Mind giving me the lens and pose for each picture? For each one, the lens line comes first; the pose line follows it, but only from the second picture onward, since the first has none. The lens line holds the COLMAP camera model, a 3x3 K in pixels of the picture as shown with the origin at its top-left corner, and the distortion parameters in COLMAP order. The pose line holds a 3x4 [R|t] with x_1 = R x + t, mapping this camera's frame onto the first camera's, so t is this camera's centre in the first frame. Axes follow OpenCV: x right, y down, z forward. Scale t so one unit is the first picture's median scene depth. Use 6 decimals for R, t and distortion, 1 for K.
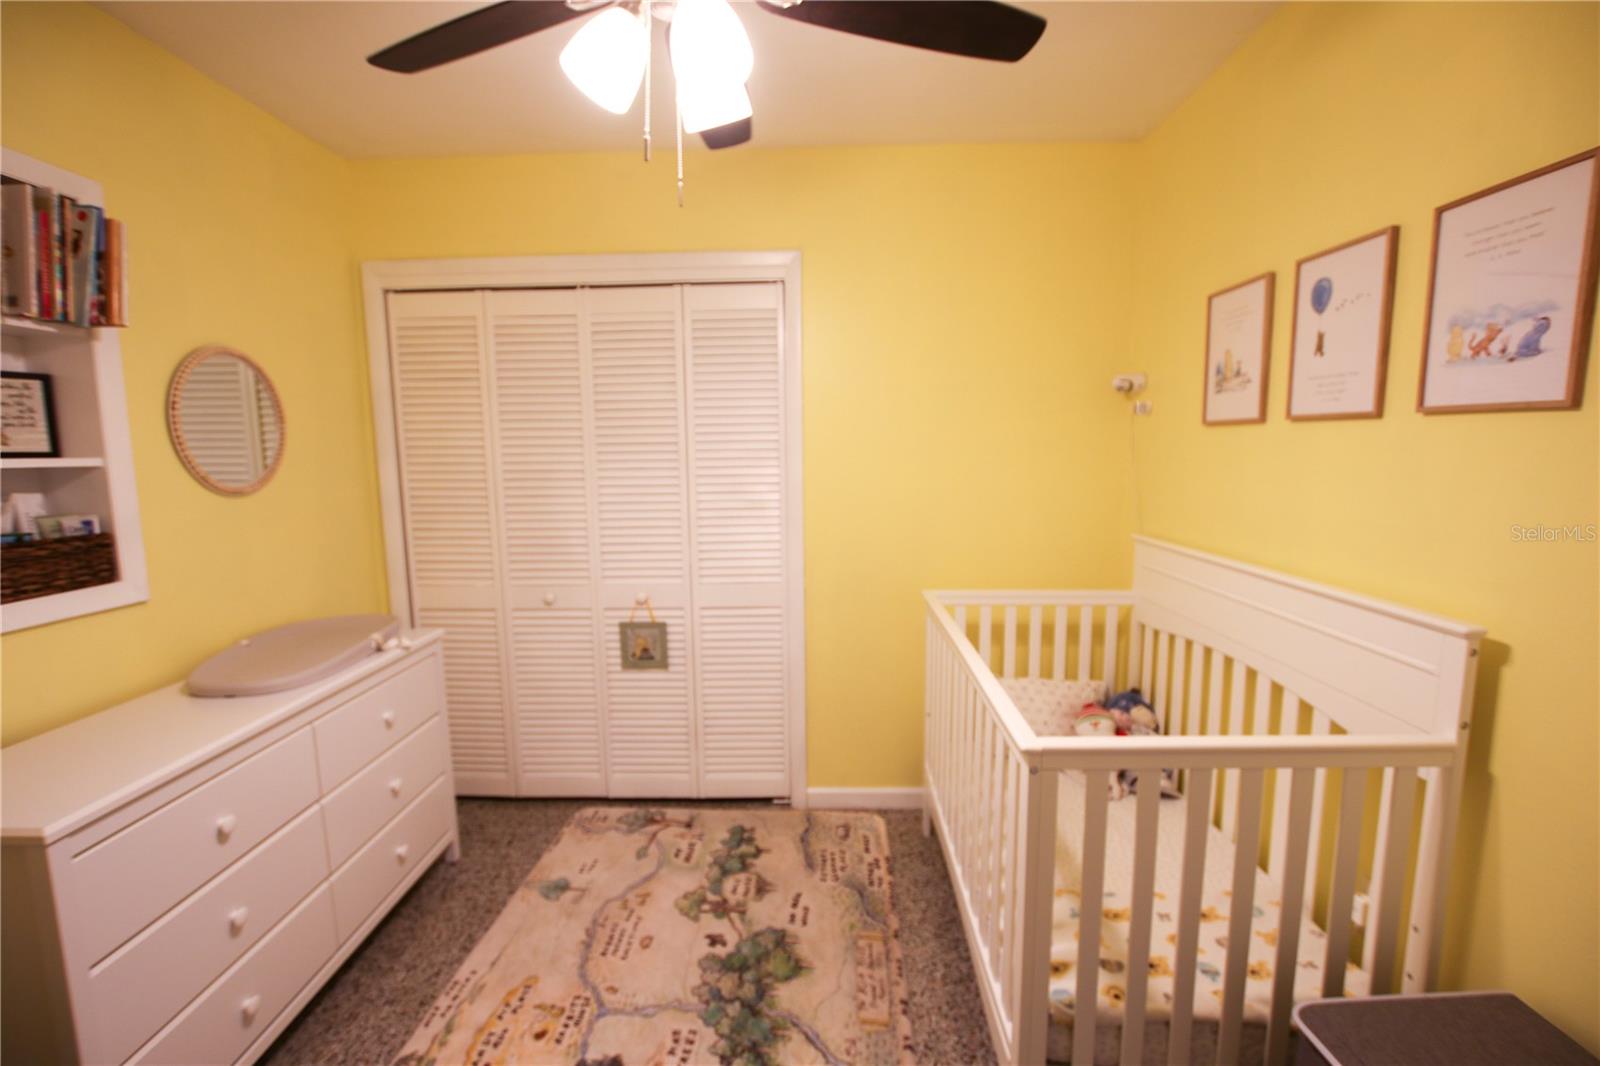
lens RADIAL K [[735.5, 0, 794.5], [0, 735.5, 545.3], [0, 0, 1]] dist [-0.033398, 0.005349]
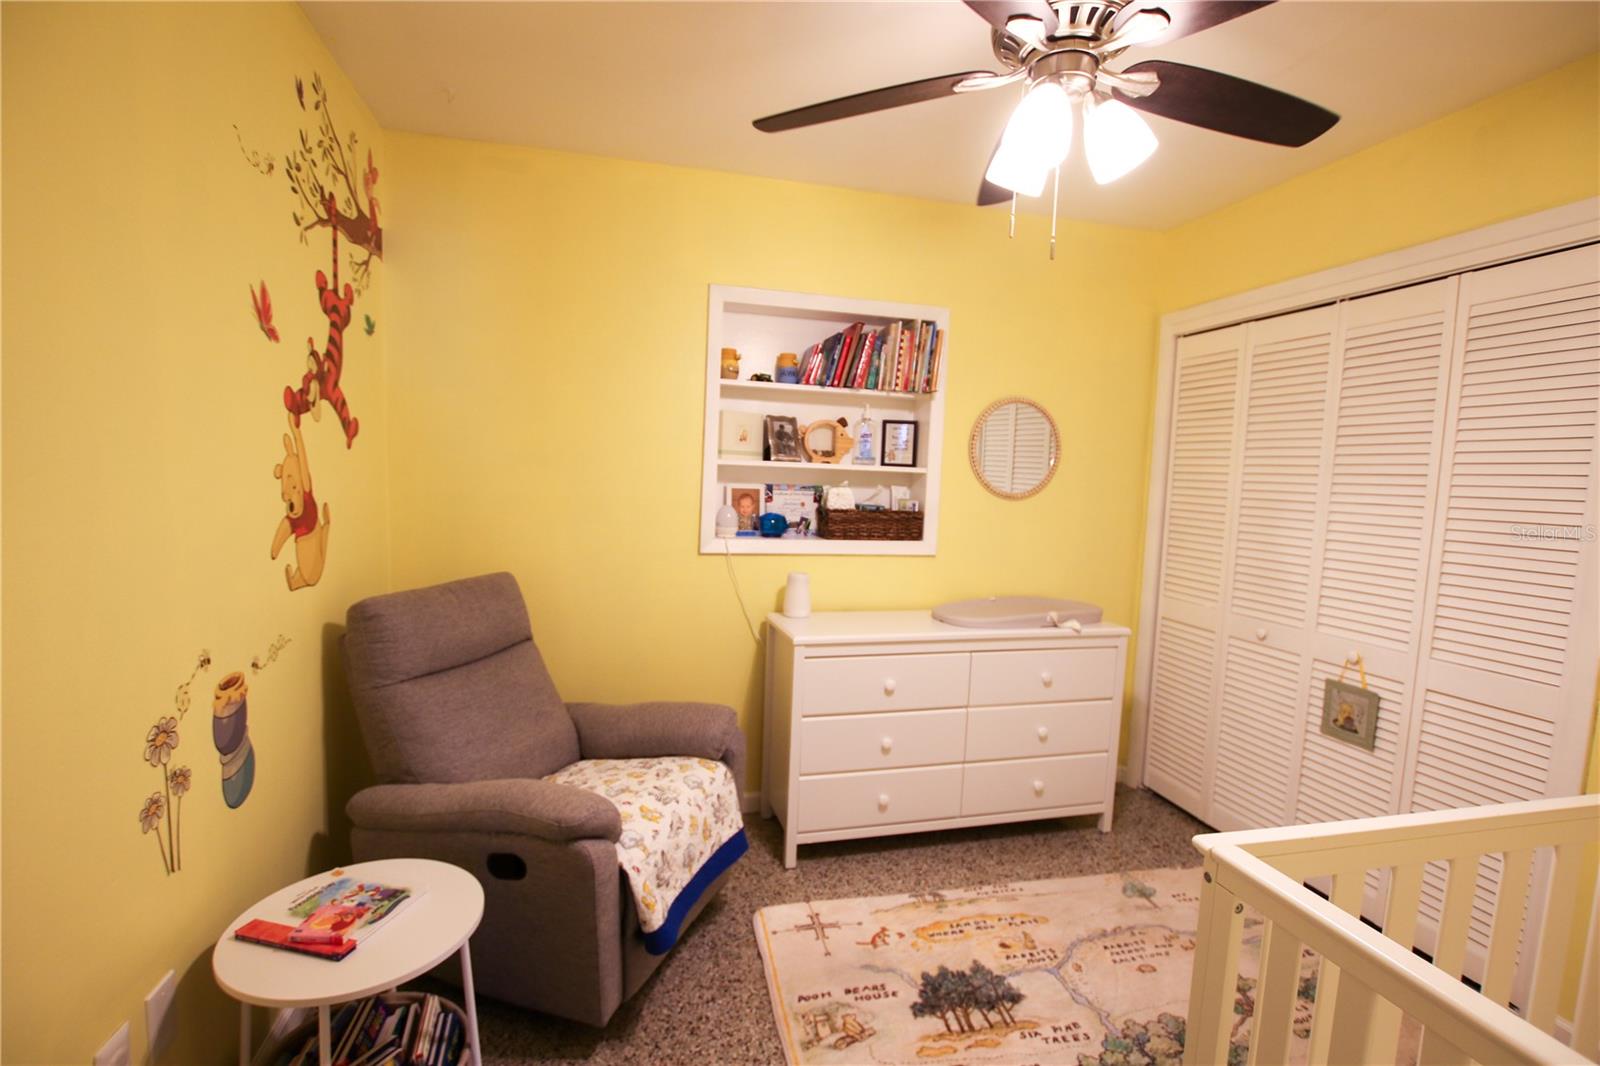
lens RADIAL K [[735.5, 0, 794.5], [0, 735.5, 545.3], [0, 0, 1]] dist [-0.033398, 0.005349]
pose [[0.263529, 0.113862, -0.957908, 0.547434], [-0.161893, 0.984146, 0.072442, -0.014035], [0.950970, 0.135988, 0.277785, 0.196364]]
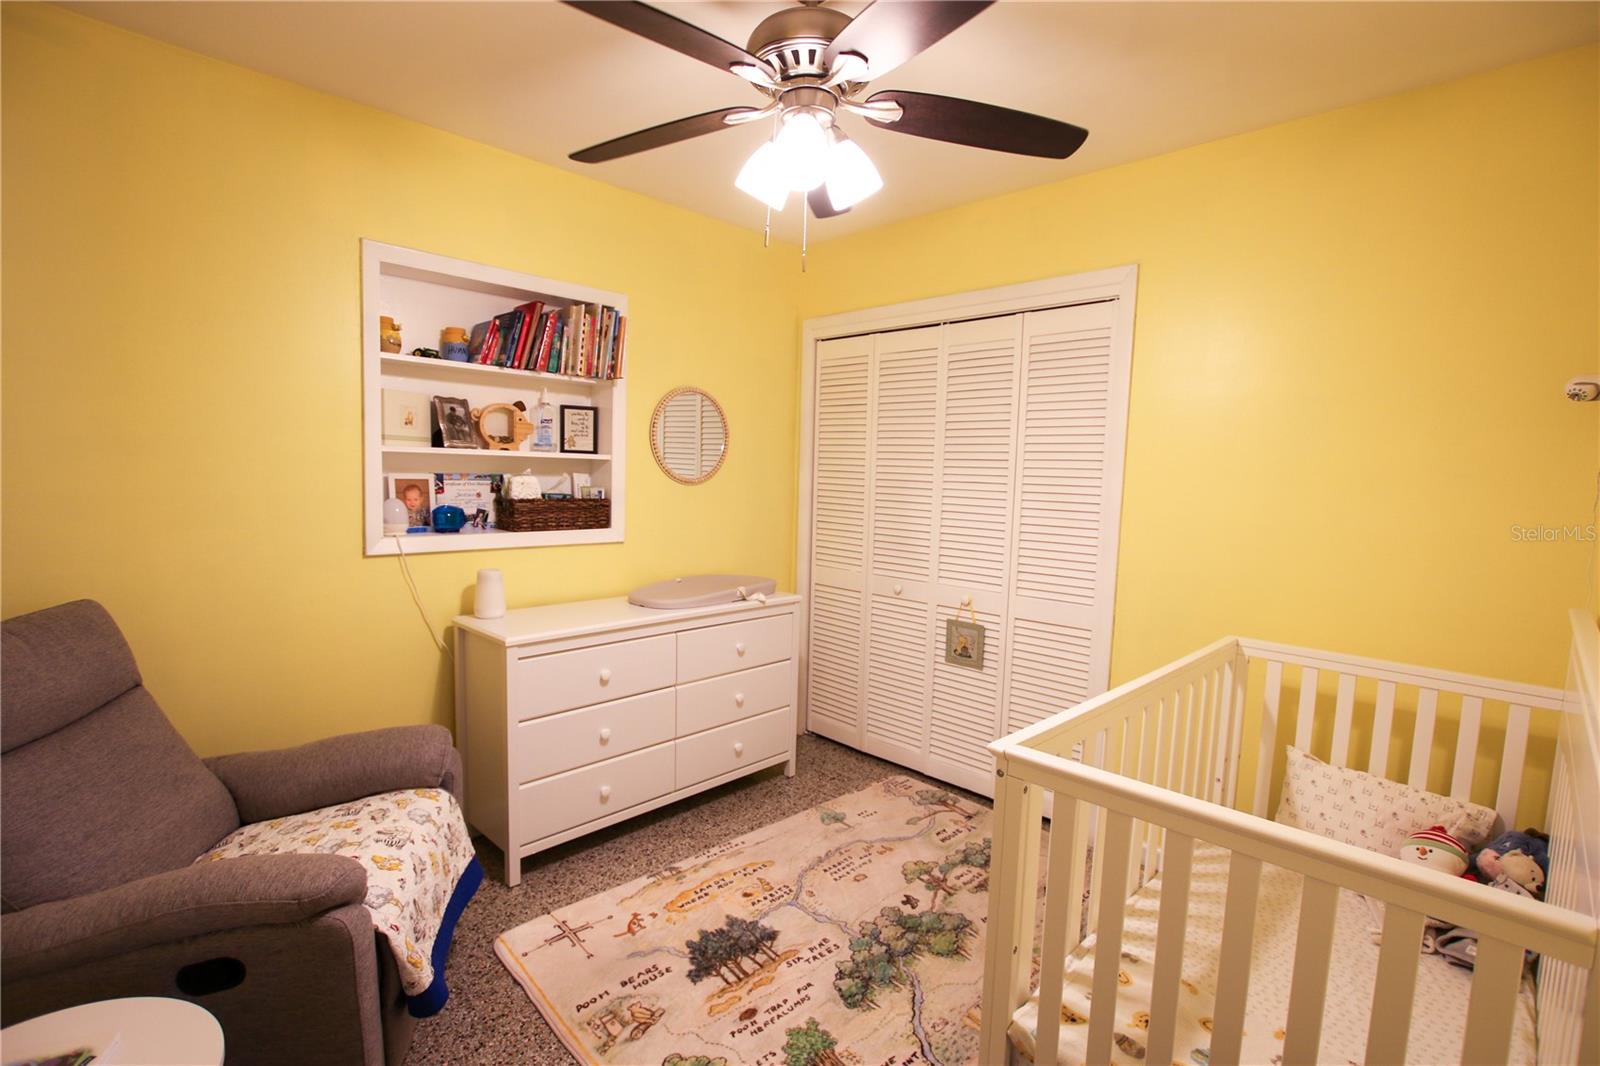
lens RADIAL K [[735.5, 0, 794.5], [0, 735.5, 545.3], [0, 0, 1]] dist [-0.033398, 0.005349]
pose [[0.725069, 0.101231, -0.681195, 0.470743], [-0.125135, 0.992038, 0.014230, 0.009716], [0.677212, 0.074923, 0.731963, 0.026054]]
